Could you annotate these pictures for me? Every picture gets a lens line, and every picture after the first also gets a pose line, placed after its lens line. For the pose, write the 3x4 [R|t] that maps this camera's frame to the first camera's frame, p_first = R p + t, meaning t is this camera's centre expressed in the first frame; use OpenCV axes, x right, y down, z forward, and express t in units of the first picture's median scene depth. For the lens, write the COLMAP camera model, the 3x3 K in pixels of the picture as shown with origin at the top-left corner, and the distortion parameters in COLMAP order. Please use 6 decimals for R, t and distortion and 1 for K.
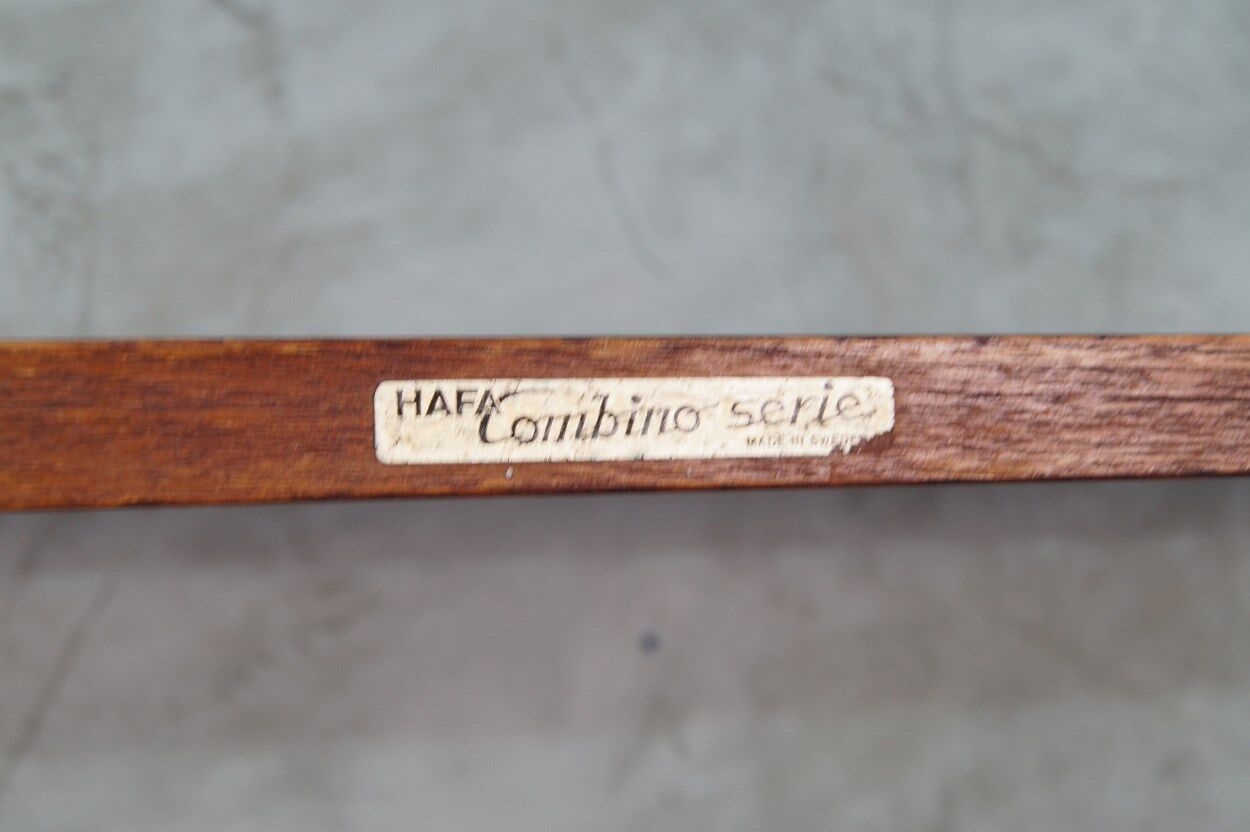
lens RADIAL K [[1955.7, 0, 625.0], [0, 1955.7, 416.0], [0, 0, 1]] dist [0.002535, -0.005287]
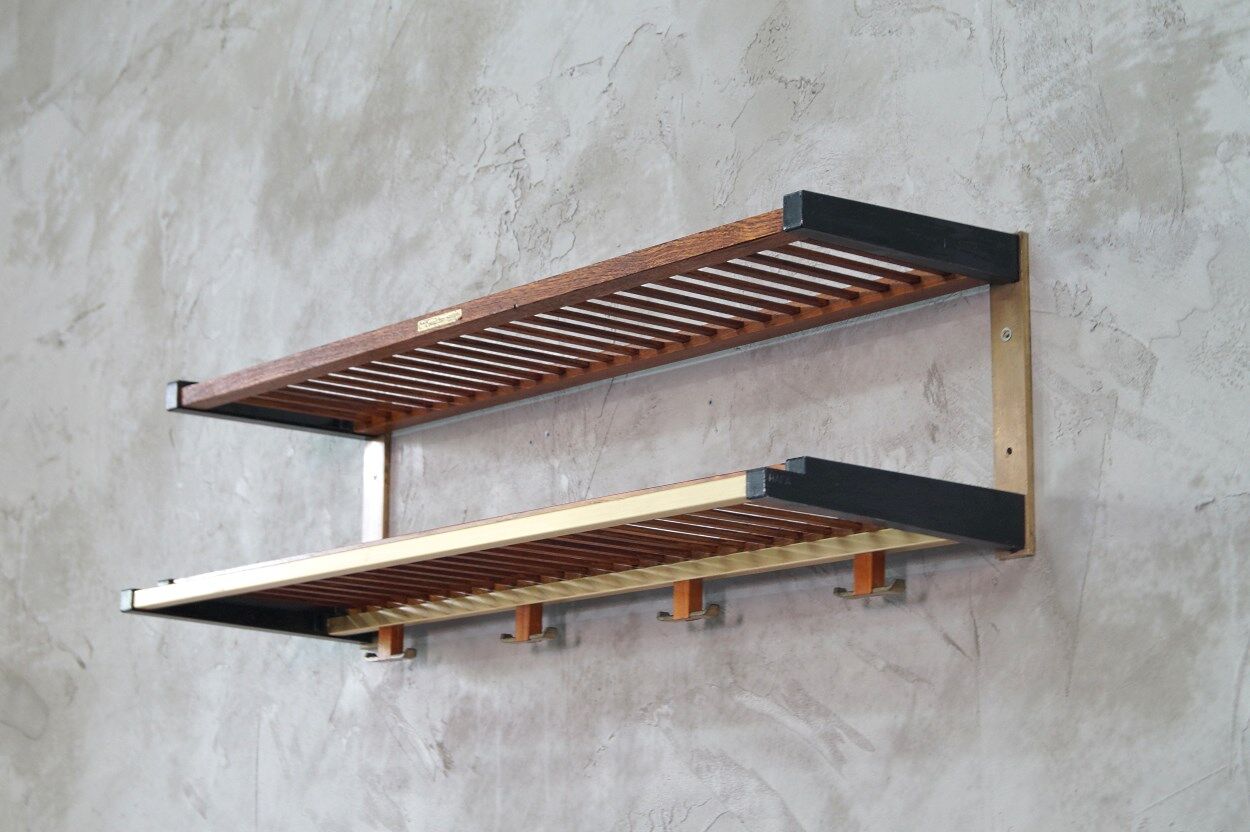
lens RADIAL K [[2667.3, 0, 625.0], [0, 2667.3, 416.0], [0, 0, 1]] dist [-0.003635, 0.003581]
pose [[0.410371, -0.160037, -0.897766, 4.606469], [0.007844, 0.985063, -0.172013, 1.039225], [0.911885, 0.063547, 0.405497, -1.216559]]
